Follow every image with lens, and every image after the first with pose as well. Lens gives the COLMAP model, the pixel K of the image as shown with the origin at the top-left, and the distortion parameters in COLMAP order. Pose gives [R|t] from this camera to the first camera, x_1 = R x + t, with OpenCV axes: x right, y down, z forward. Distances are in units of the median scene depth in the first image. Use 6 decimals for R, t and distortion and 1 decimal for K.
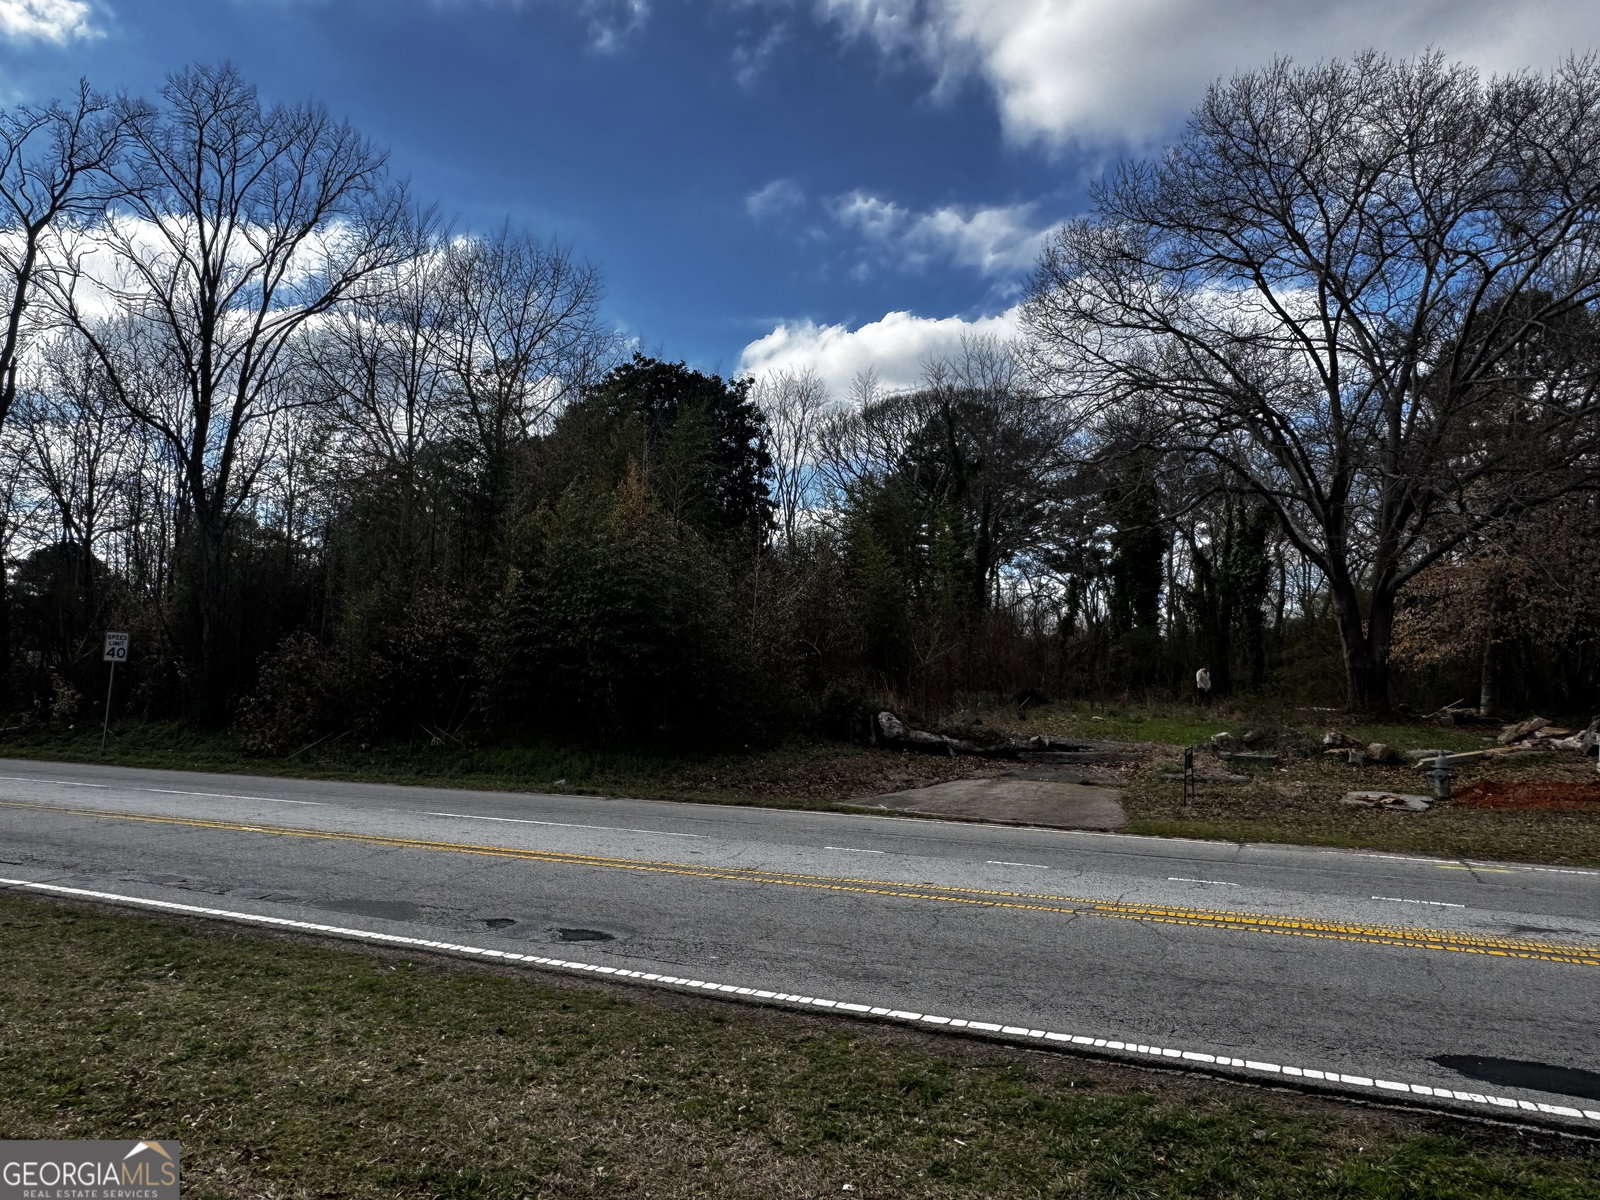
lens RADIAL K [[1098.6, 0, 787.0], [0, 1098.6, 594.0], [0, 0, 1]] dist [-0.008570, 0.004477]
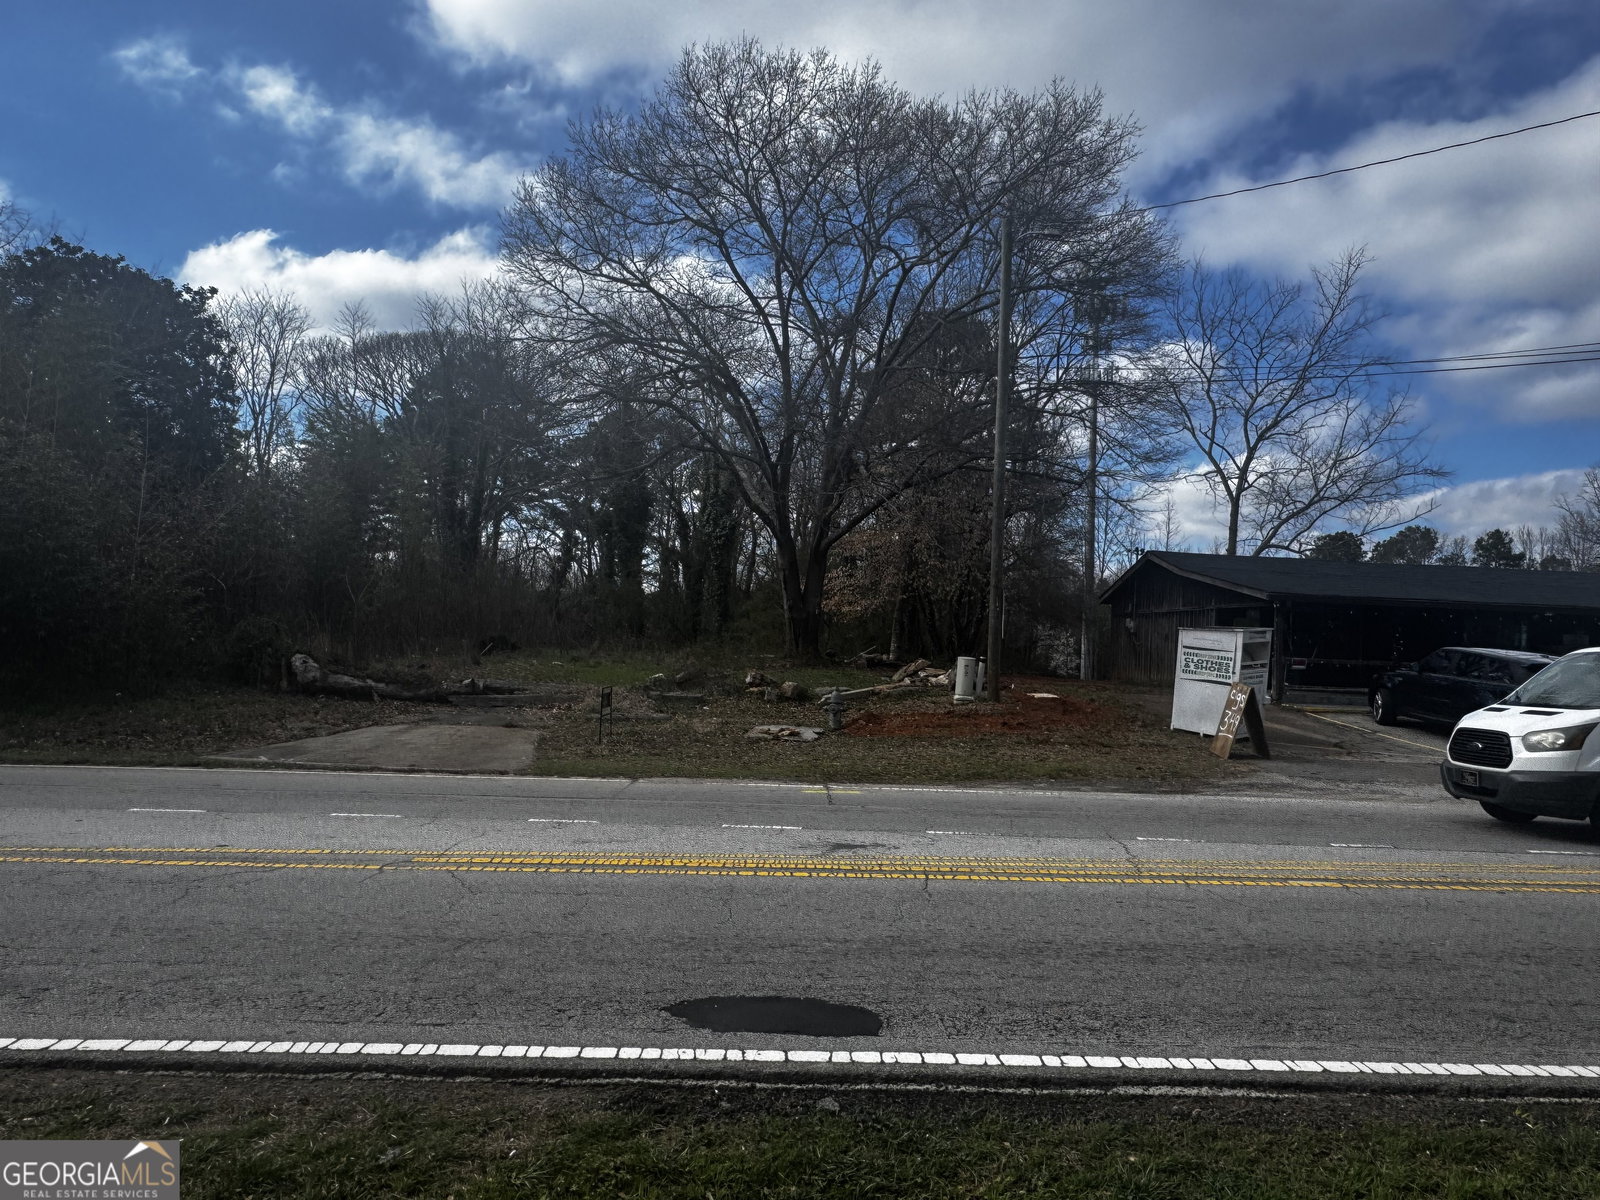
lens RADIAL K [[1047.3, 0, 798.0], [0, 1047.3, 604.2], [0, 0, 1]] dist [-0.003964, -0.004315]
pose [[0.900993, 0.020685, 0.433339, 0.089364], [-0.041434, 0.998399, 0.038492, 0.017836], [-0.431850, -0.052636, 0.900408, 0.060564]]
